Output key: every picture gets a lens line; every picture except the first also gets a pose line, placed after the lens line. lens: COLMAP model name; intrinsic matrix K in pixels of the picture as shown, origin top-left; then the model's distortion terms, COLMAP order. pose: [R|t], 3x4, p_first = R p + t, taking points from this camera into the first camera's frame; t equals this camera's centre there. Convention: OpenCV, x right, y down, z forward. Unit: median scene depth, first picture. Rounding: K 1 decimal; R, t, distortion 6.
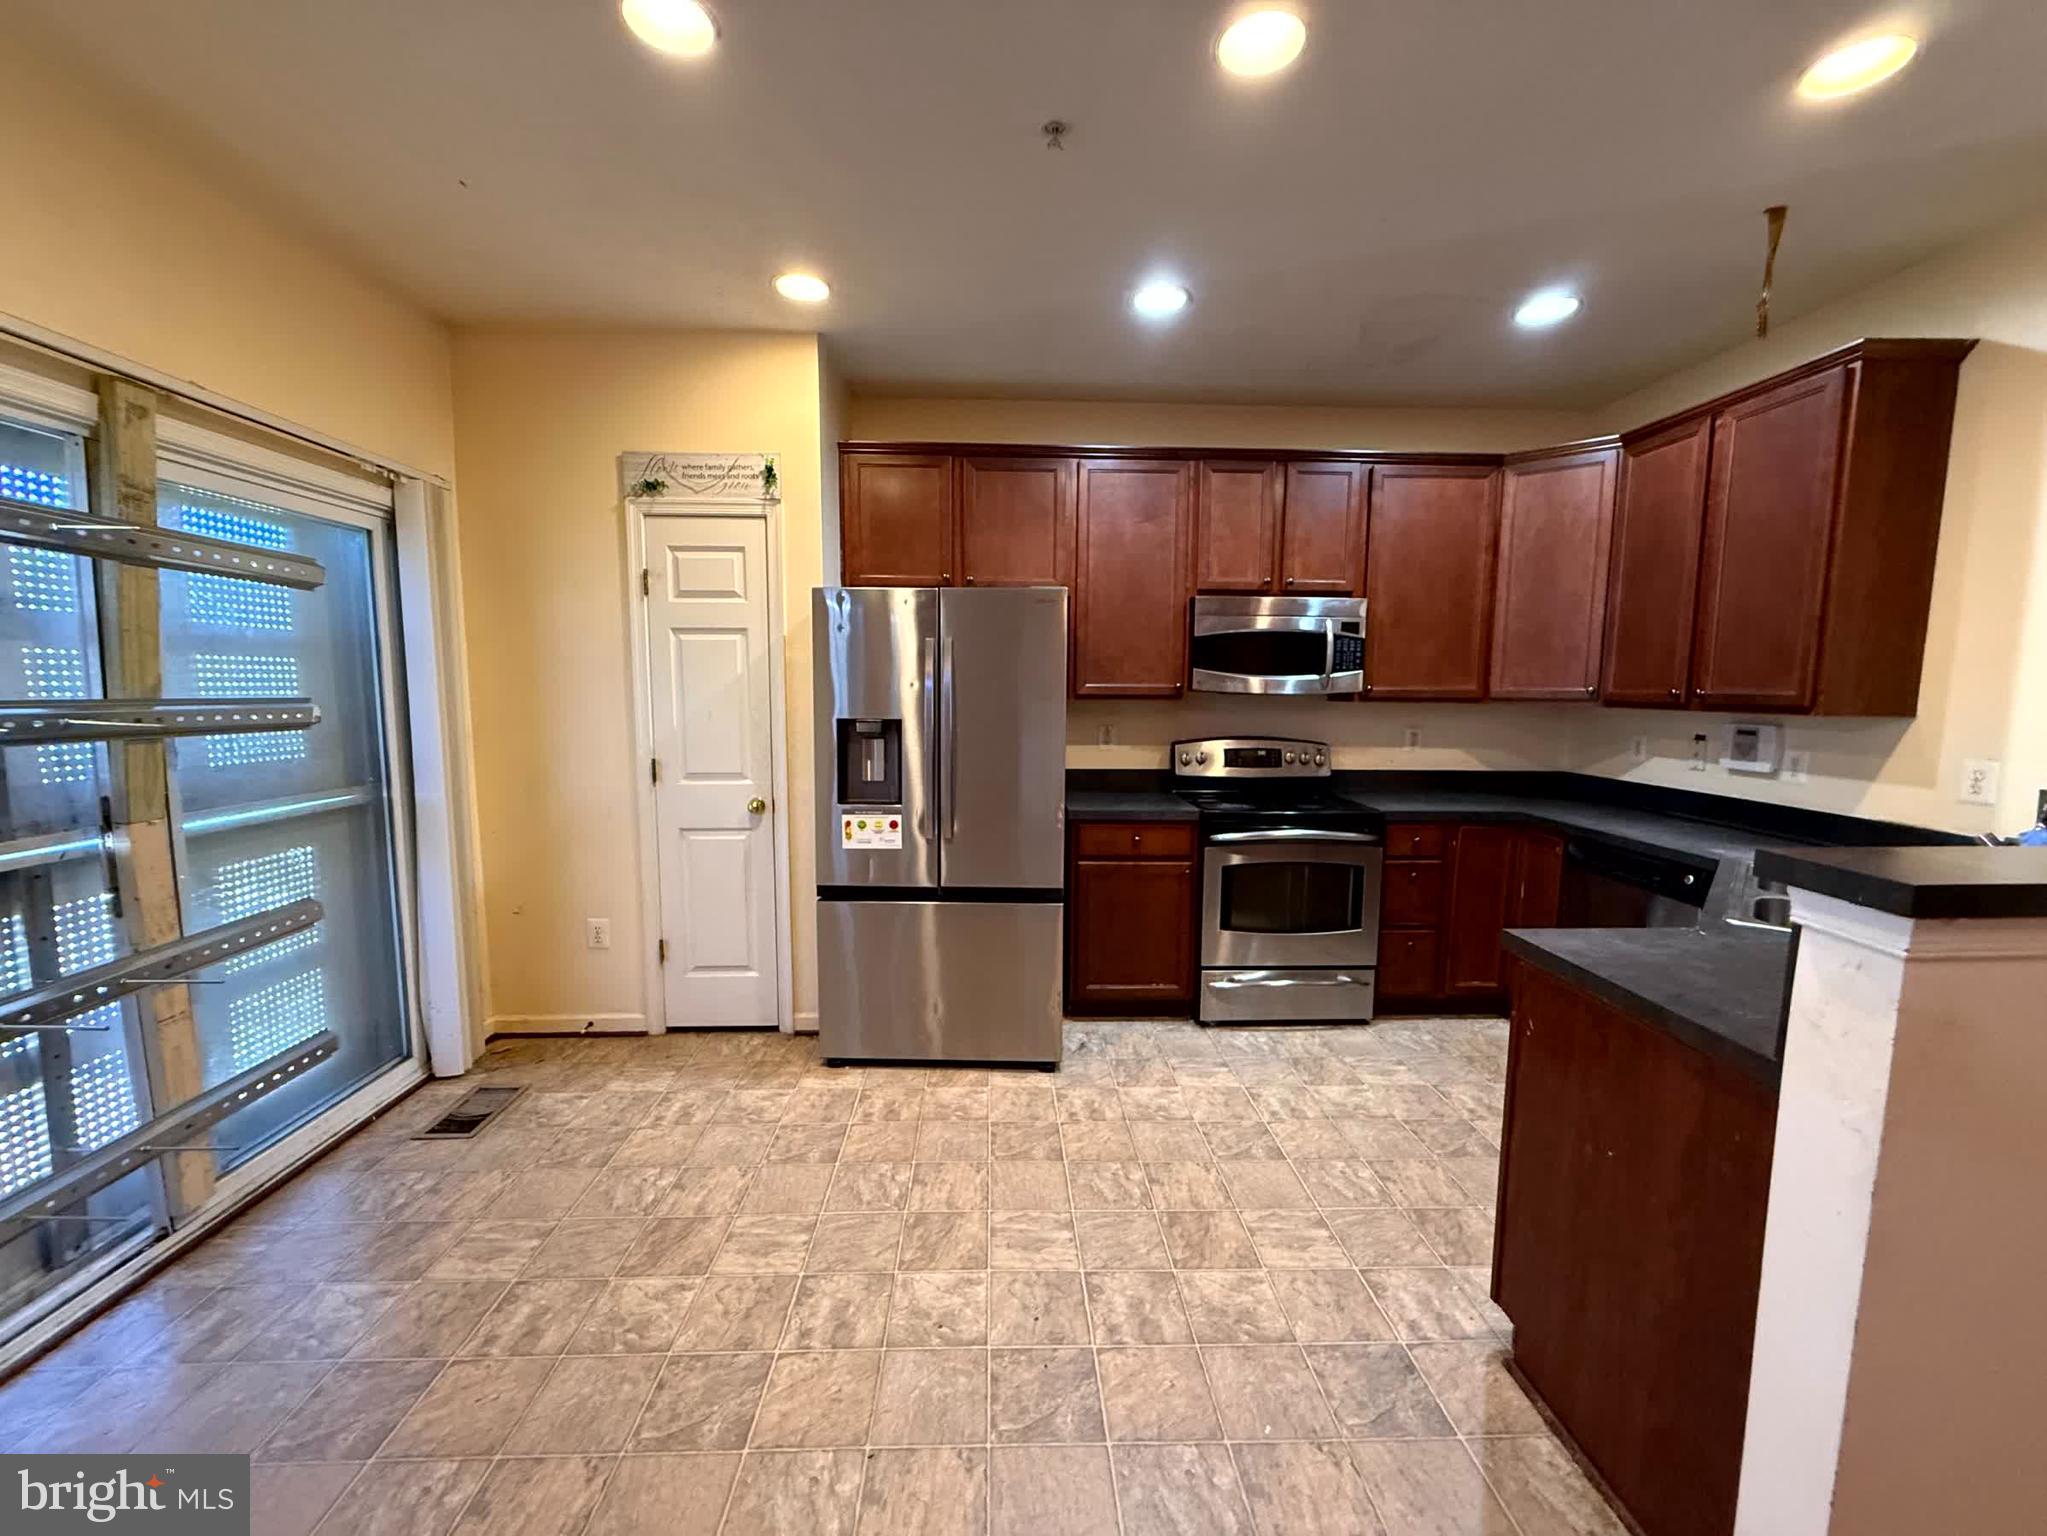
lens RADIAL K [[815.1, 0, 1023.8], [0, 815.1, 766.2], [0, 0, 1]] dist [-0.000226, 0.001181]
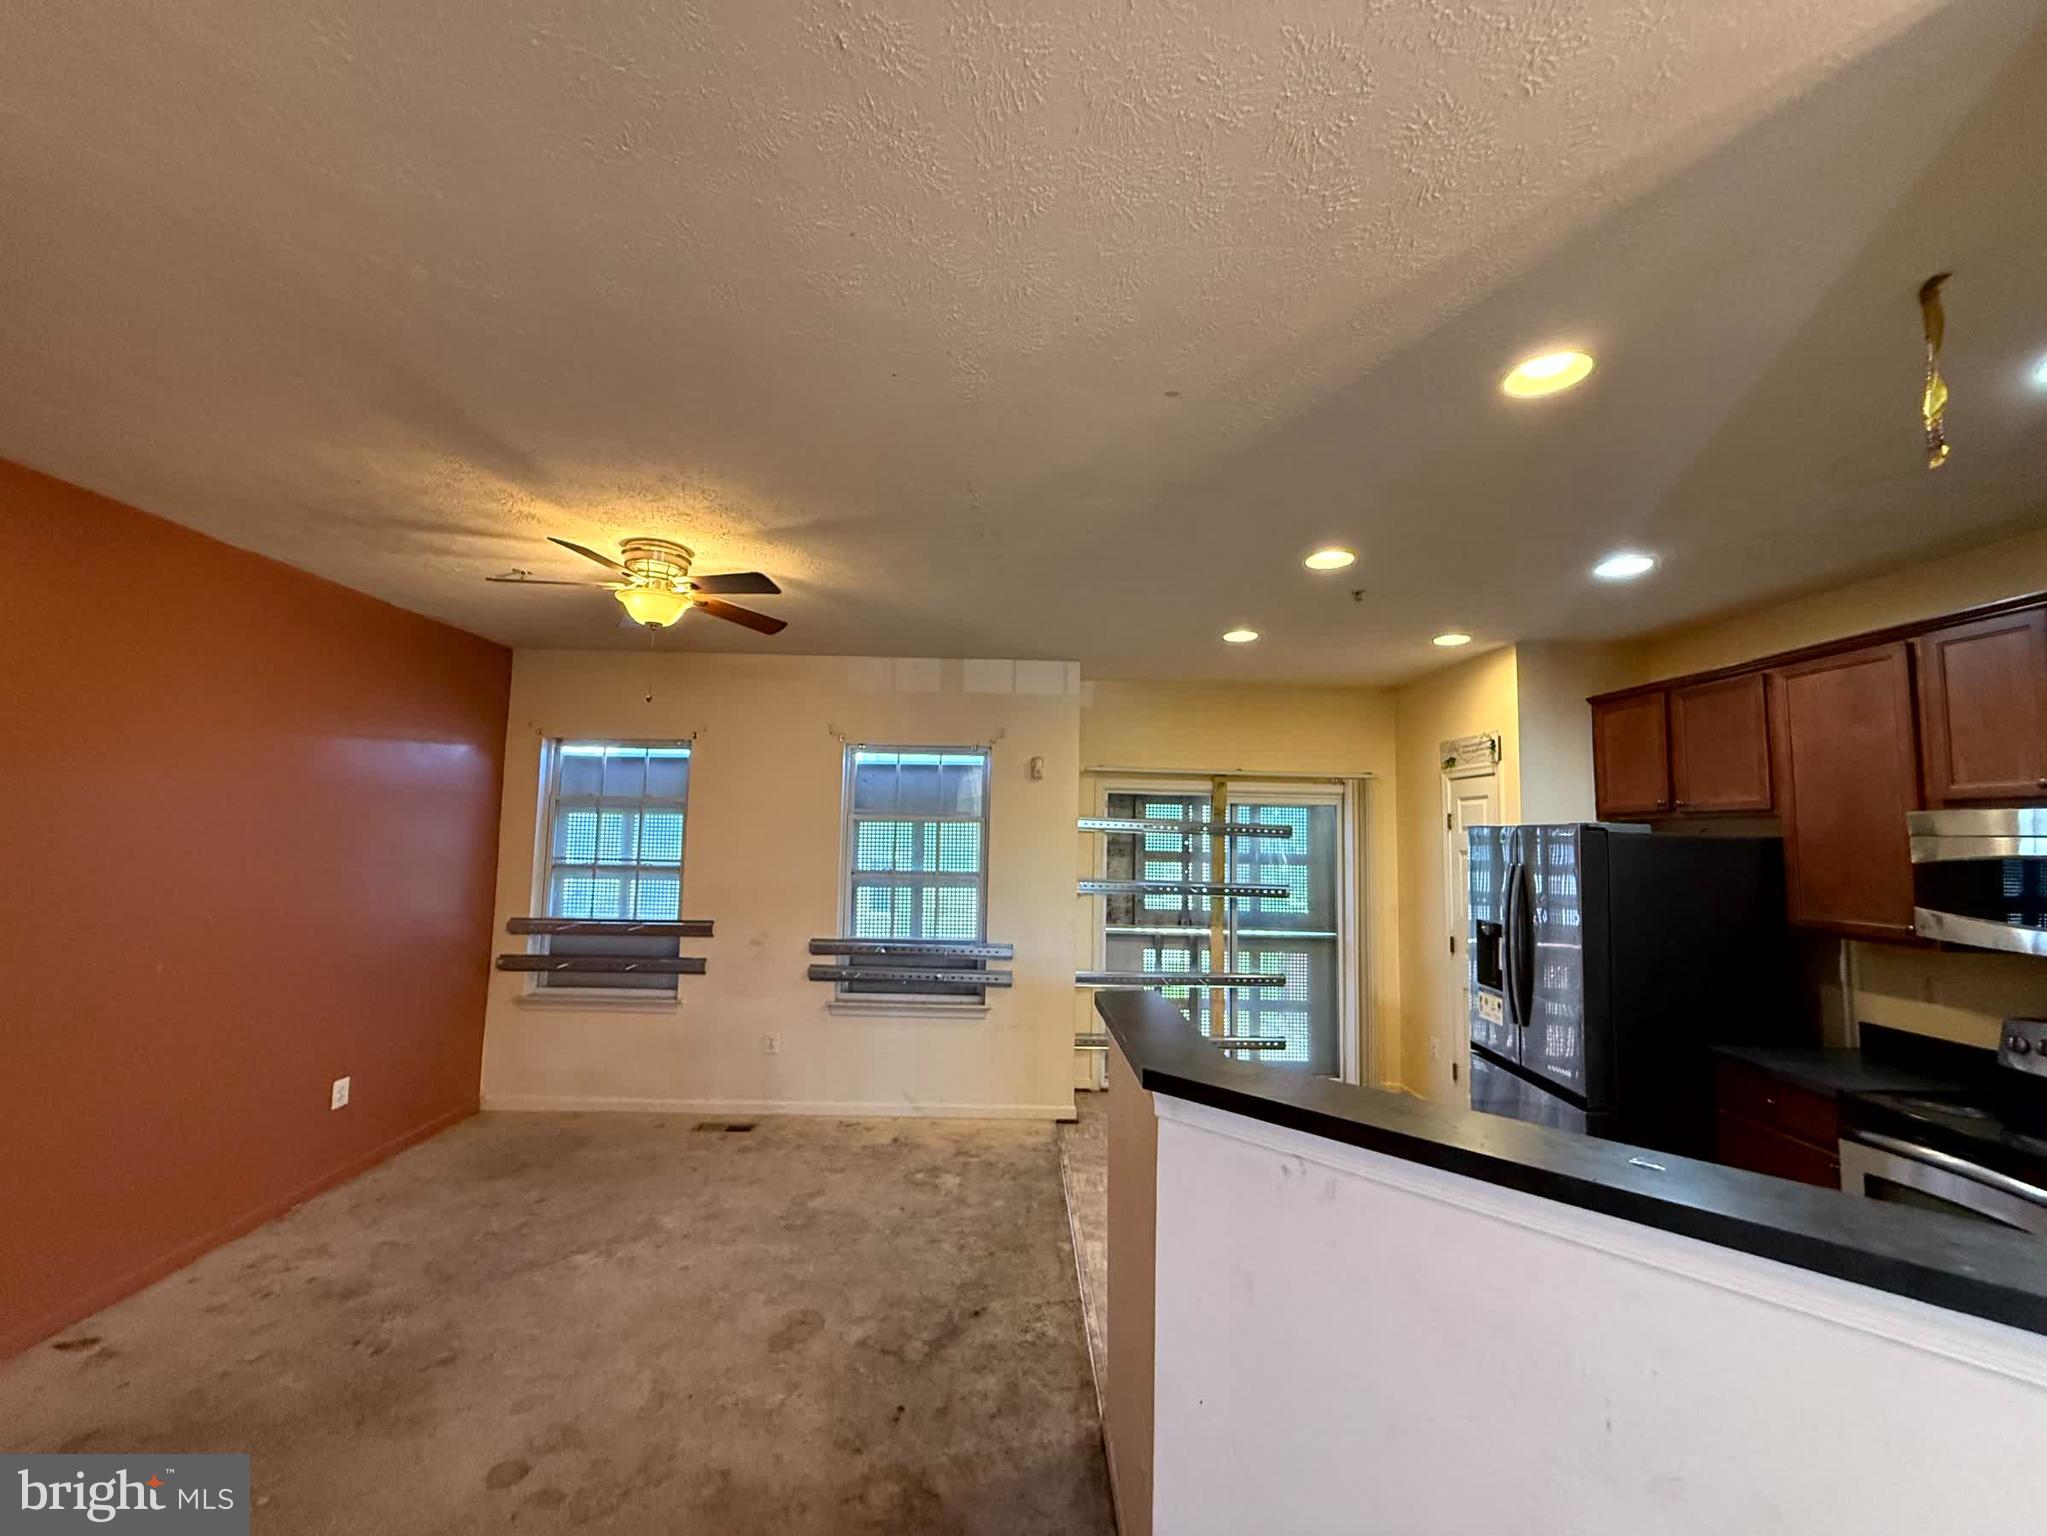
lens RADIAL K [[815.1, 0, 1018.3], [0, 815.1, 756.9], [0, 0, 1]] dist [-0.000226, 0.001181]
pose [[-0.023122, -0.104183, -0.994289, 1.189569], [-0.125207, 0.987026, -0.100510, -0.092814], [0.991861, 0.122168, -0.035867, 0.234574]]
